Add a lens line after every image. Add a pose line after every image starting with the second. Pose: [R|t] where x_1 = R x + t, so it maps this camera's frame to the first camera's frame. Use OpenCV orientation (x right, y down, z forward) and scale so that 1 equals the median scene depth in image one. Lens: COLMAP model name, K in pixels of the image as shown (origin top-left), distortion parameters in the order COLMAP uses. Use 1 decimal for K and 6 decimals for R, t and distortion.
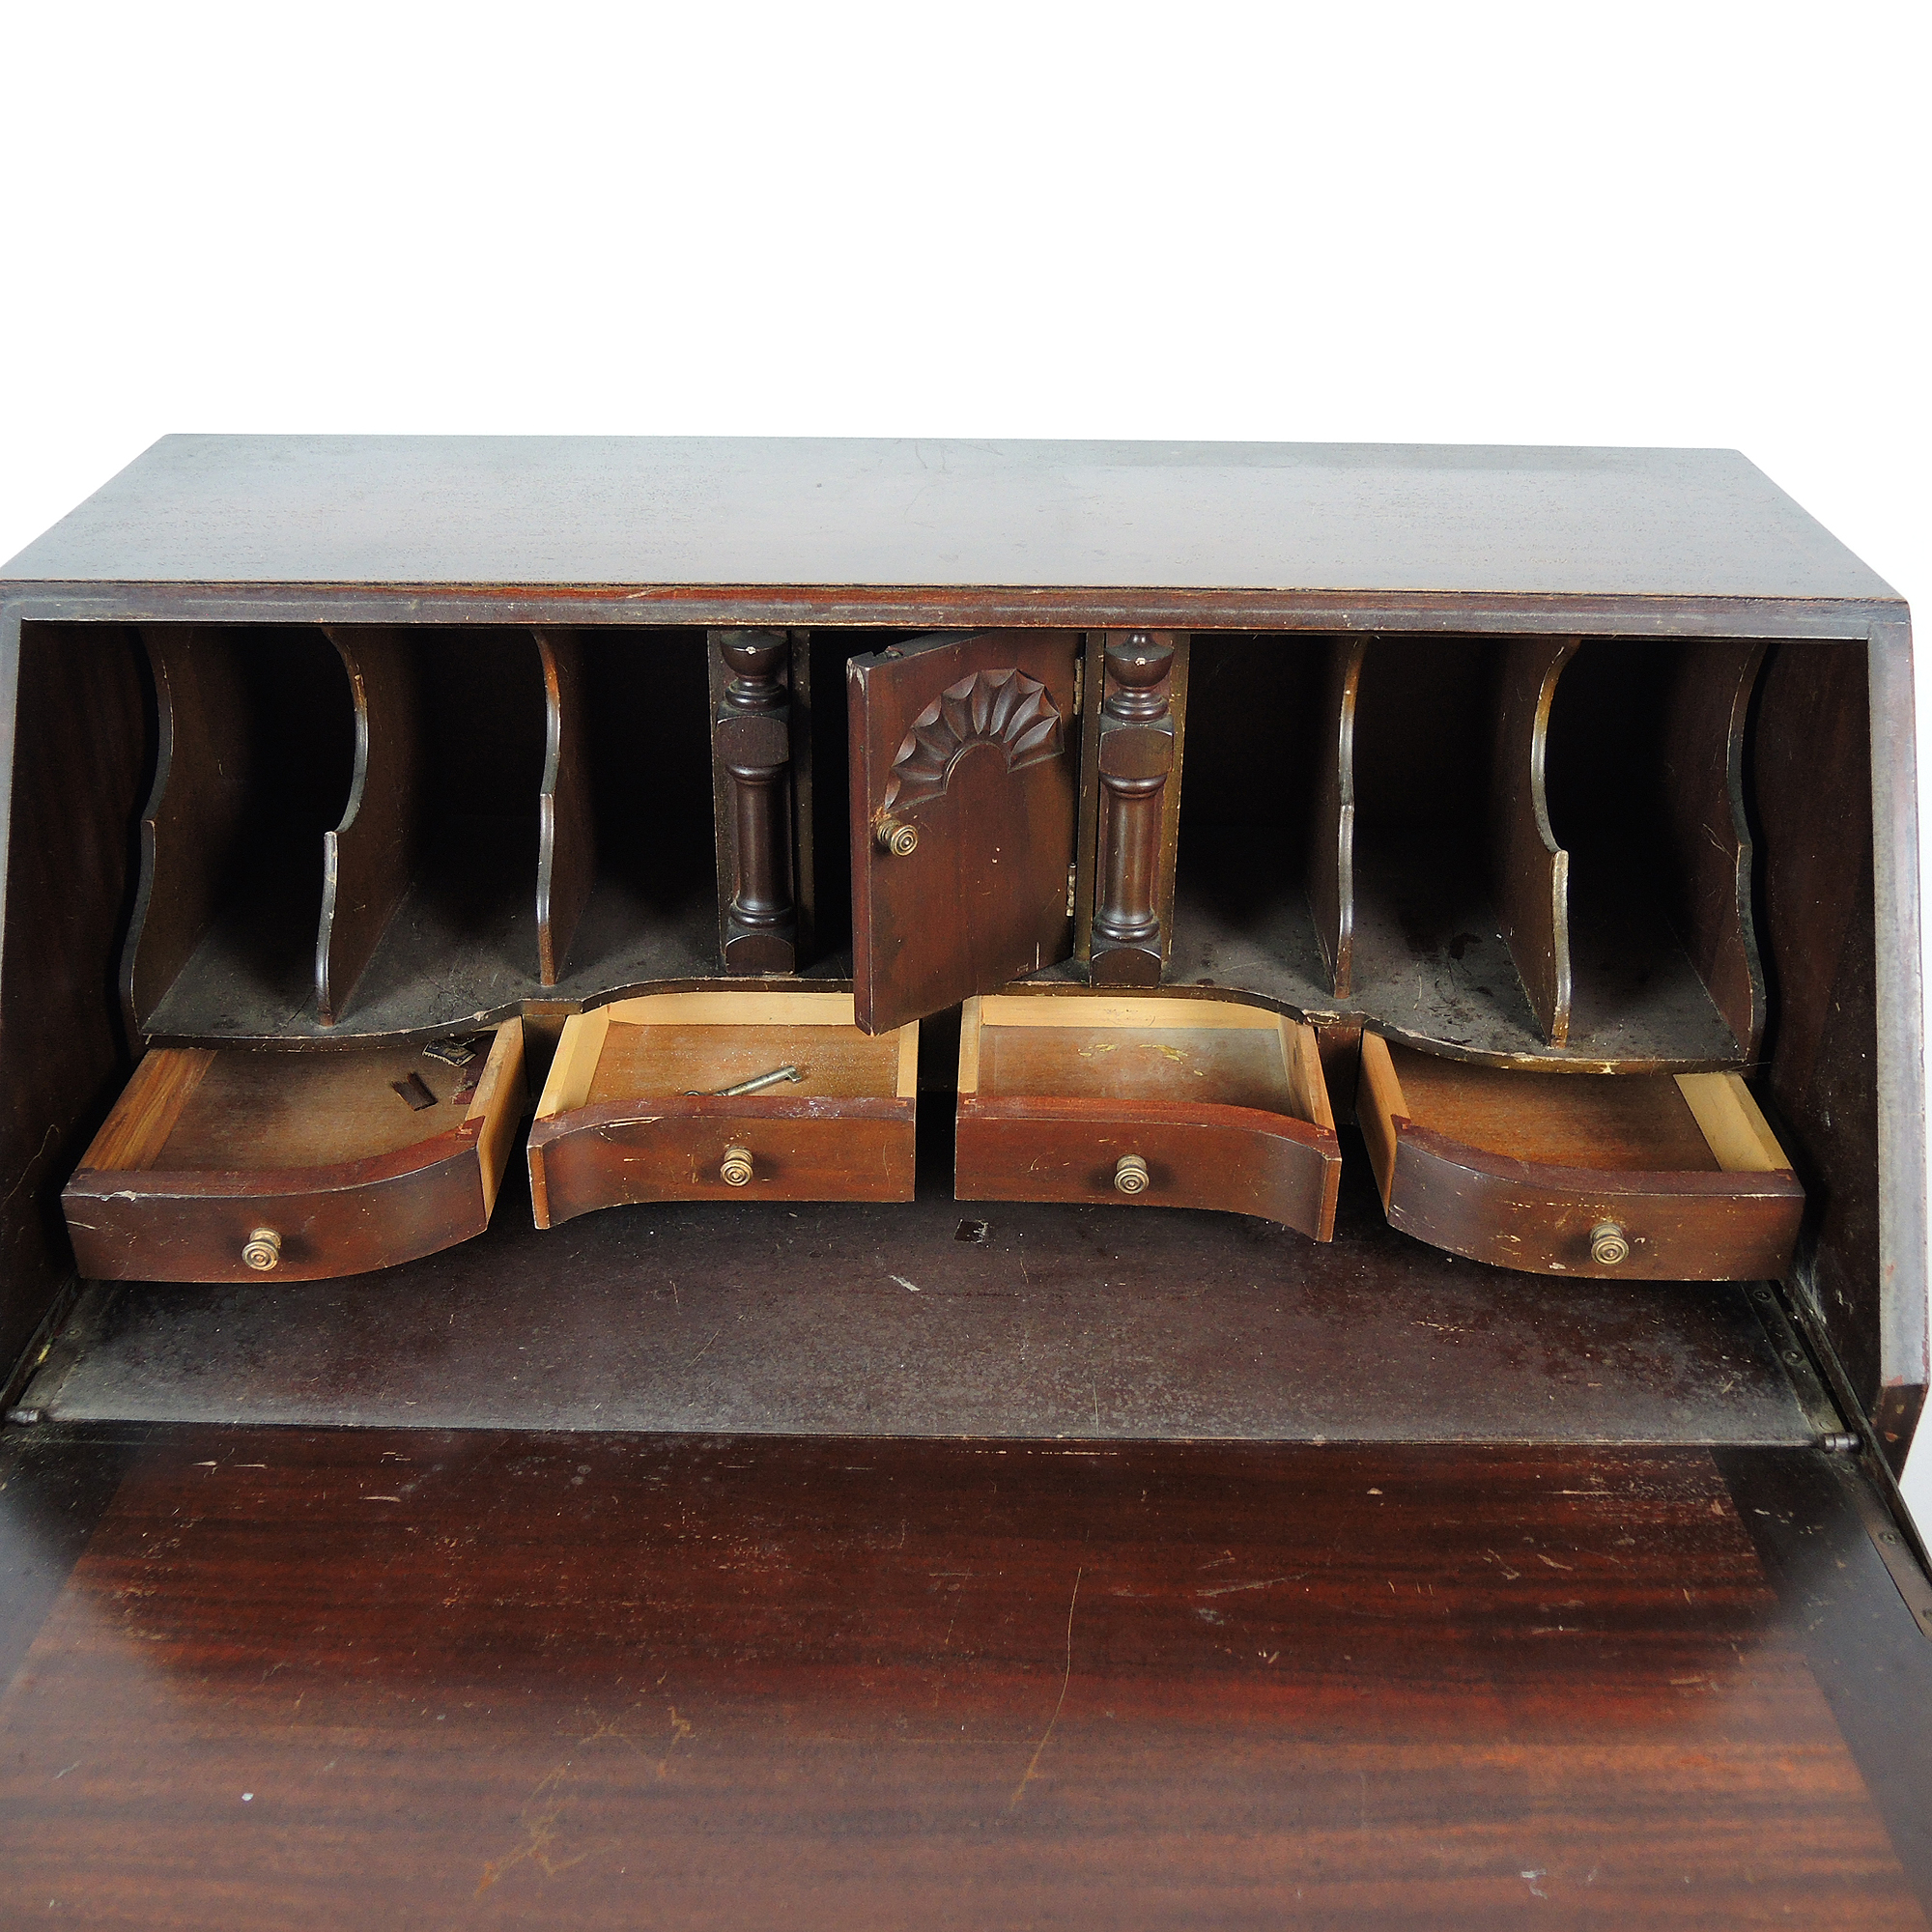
lens RADIAL K [[2158.4, 0, 966.0], [0, 2158.4, 966.0], [0, 0, 1]] dist [-0.032330, -0.074622]
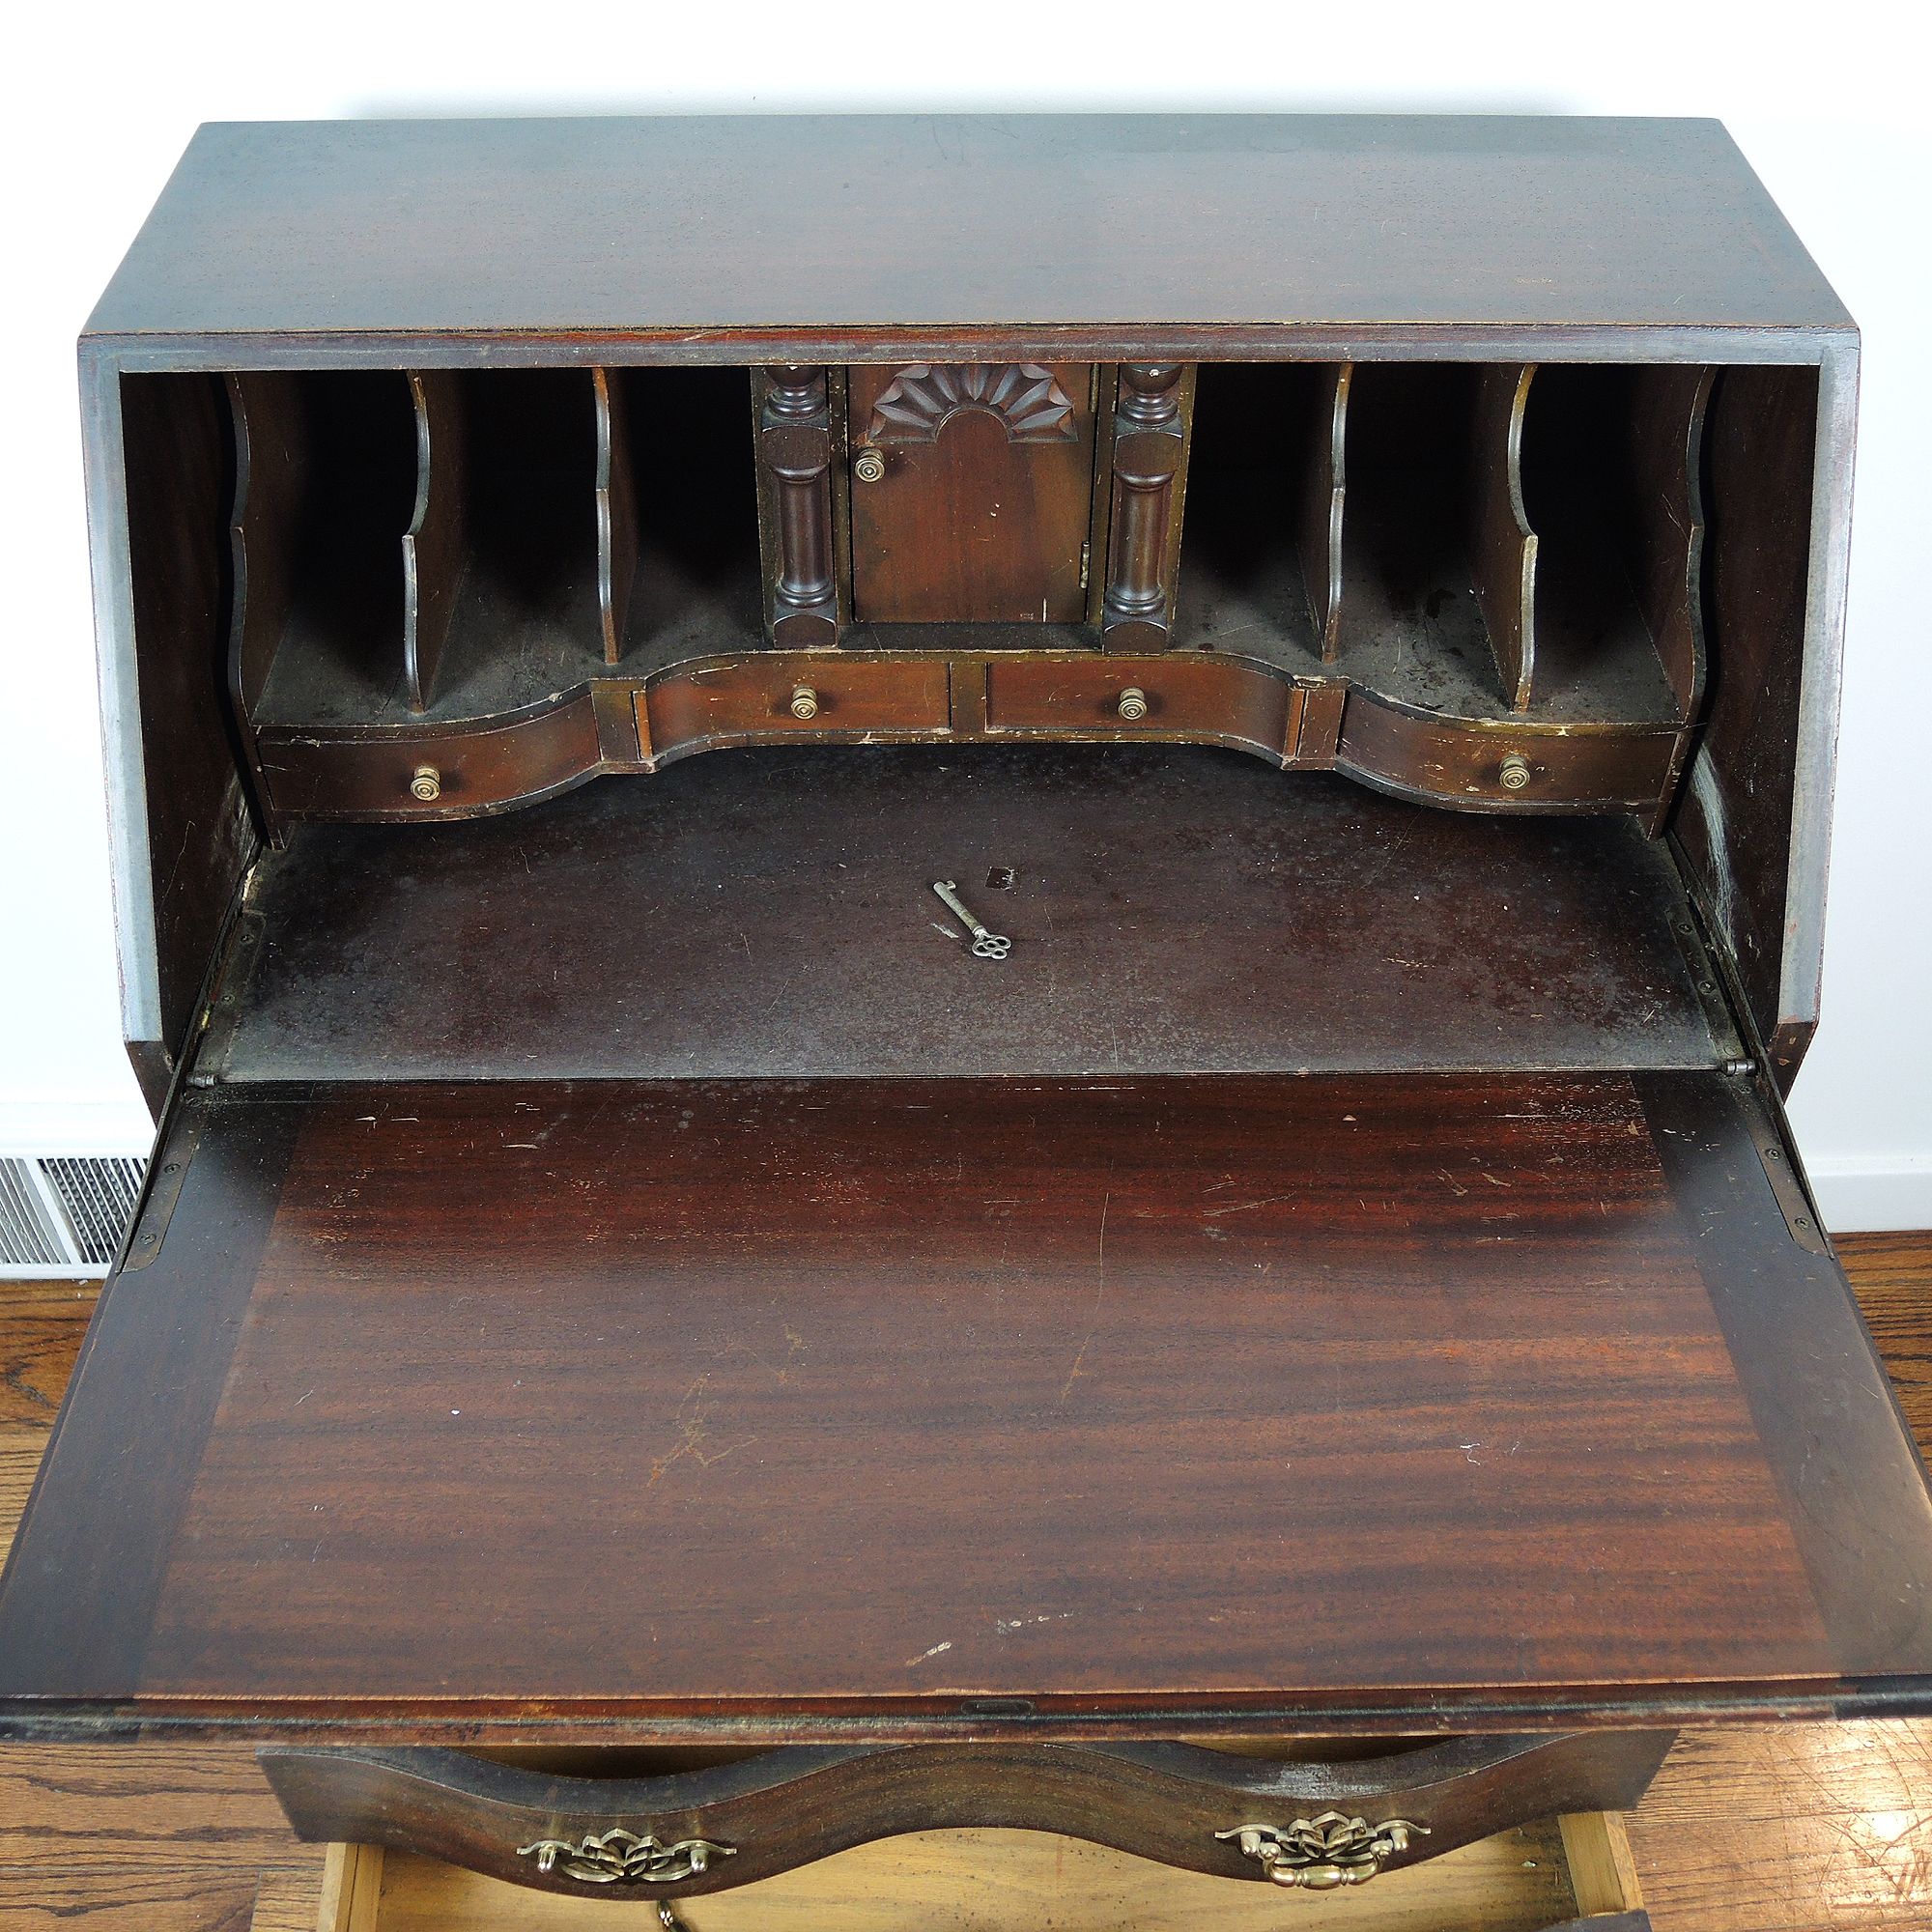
lens RADIAL K [[2158.4, 0, 966.0], [0, 2158.4, 966.0], [0, 0, 1]] dist [-0.032330, -0.074622]
pose [[0.999598, -0.020979, 0.019086, -0.042979], [0.015070, 0.962968, 0.269195, -0.157066], [-0.024026, -0.268799, 0.962897, -0.124648]]
